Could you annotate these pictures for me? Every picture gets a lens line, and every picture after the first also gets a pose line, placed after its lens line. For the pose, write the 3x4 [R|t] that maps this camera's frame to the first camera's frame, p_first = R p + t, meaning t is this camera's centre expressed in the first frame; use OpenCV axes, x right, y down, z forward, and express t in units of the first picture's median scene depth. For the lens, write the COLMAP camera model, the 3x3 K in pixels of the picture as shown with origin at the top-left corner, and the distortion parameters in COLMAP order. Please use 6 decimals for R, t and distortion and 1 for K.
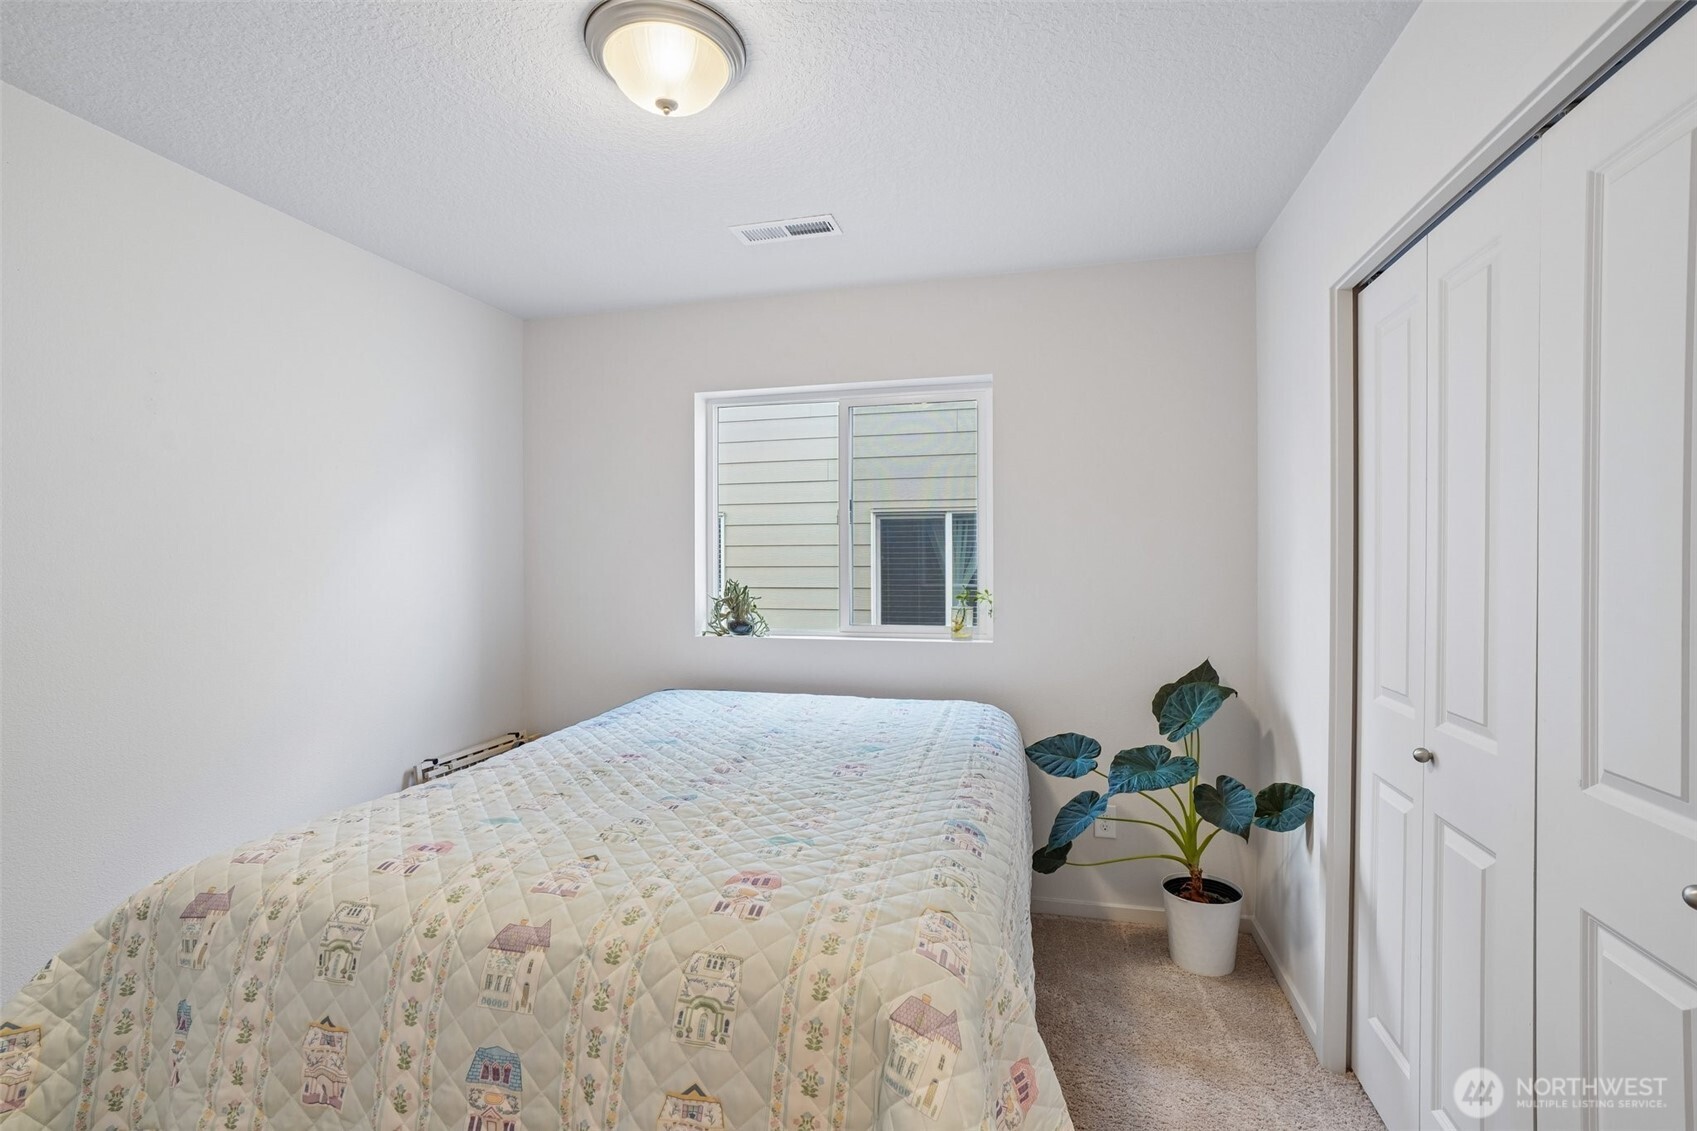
lens RADIAL K [[783.0, 0, 825.7], [0, 783.0, 568.1], [0, 0, 1]] dist [-0.027371, 0.014980]
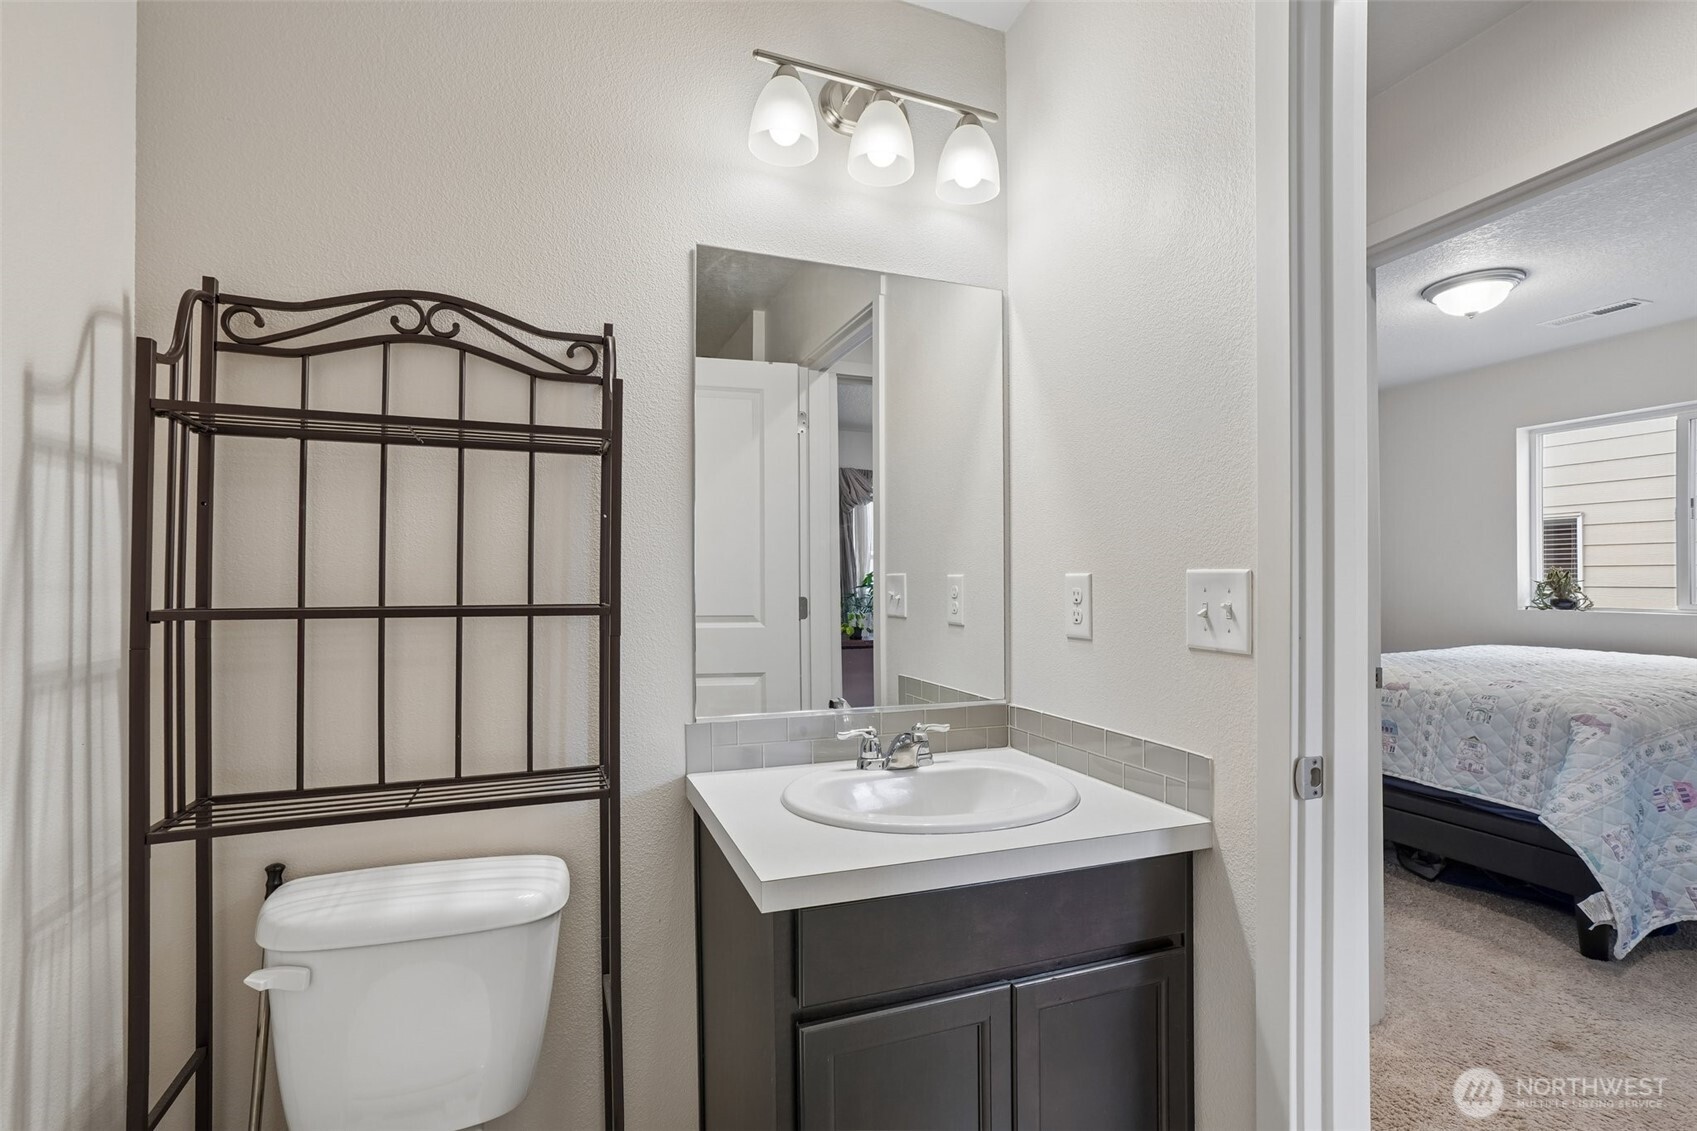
lens RADIAL K [[783.0, 0, 825.7], [0, 783.0, 568.1], [0, 0, 1]] dist [-0.027371, 0.014980]
pose [[0.585072, -0.008521, -0.810937, 0.647264], [-0.005447, 0.999881, -0.014436, 0.124215], [0.810963, 0.012864, 0.584956, -2.236156]]
